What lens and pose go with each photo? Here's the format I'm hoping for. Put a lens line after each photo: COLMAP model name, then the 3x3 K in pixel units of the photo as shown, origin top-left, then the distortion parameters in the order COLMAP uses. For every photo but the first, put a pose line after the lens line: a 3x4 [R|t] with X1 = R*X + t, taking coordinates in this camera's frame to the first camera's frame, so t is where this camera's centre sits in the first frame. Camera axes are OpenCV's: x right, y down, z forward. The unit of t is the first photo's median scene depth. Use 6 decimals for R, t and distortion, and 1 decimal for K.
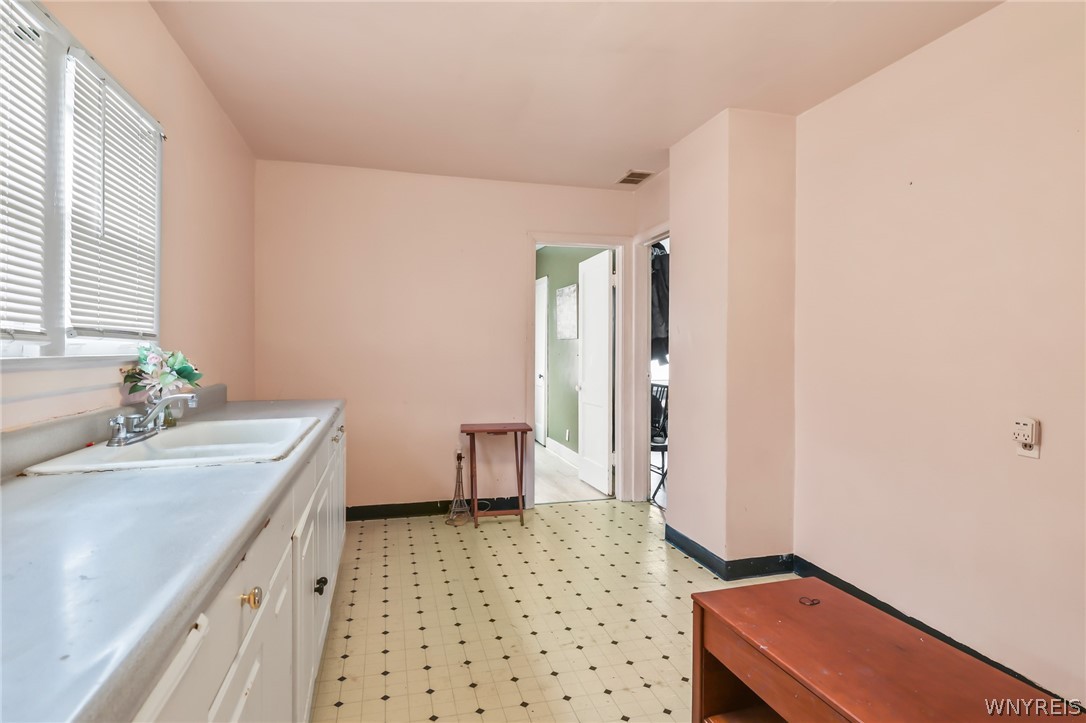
lens RADIAL K [[563.9, 0, 538.2], [0, 563.9, 350.8], [0, 0, 1]] dist [0.001985, -0.000379]
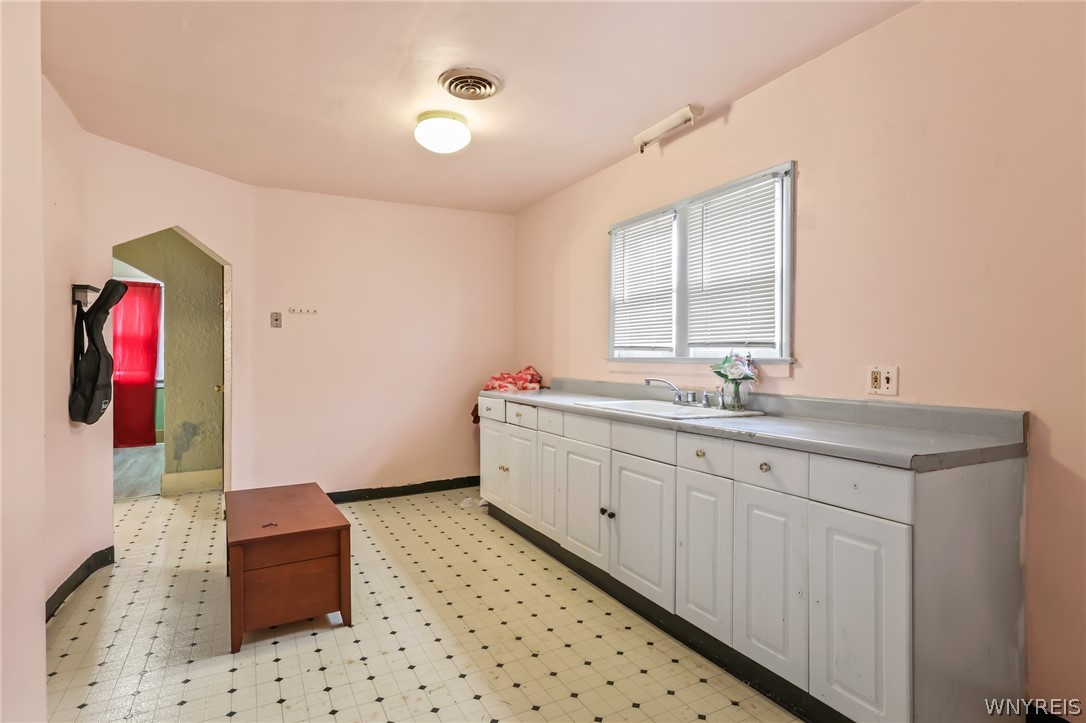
lens RADIAL K [[566.2, 0, 543.0], [0, 566.2, 361.5], [0, 0, 1]] dist [0.001942, 0.000166]
pose [[-0.974974, -0.000755, -0.222316, 0.107877], [-0.003959, 0.999895, 0.013968, -0.001468], [0.222282, 0.014498, -0.974875, 2.356712]]
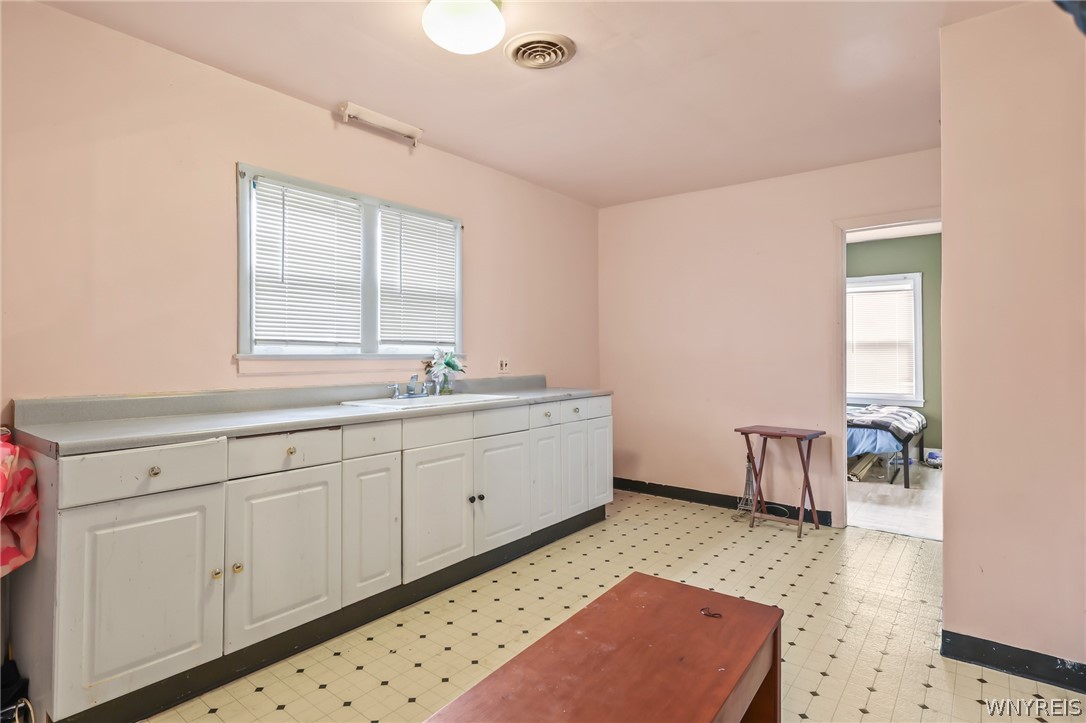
lens RADIAL K [[563.9, 0, 538.2], [0, 563.9, 350.8], [0, 0, 1]] dist [0.001985, -0.000379]
pose [[0.596954, -0.006303, -0.802250, 0.976175], [0.000075, 0.999970, -0.007800, 0.012197], [0.802275, 0.004596, 0.596937, 0.186254]]
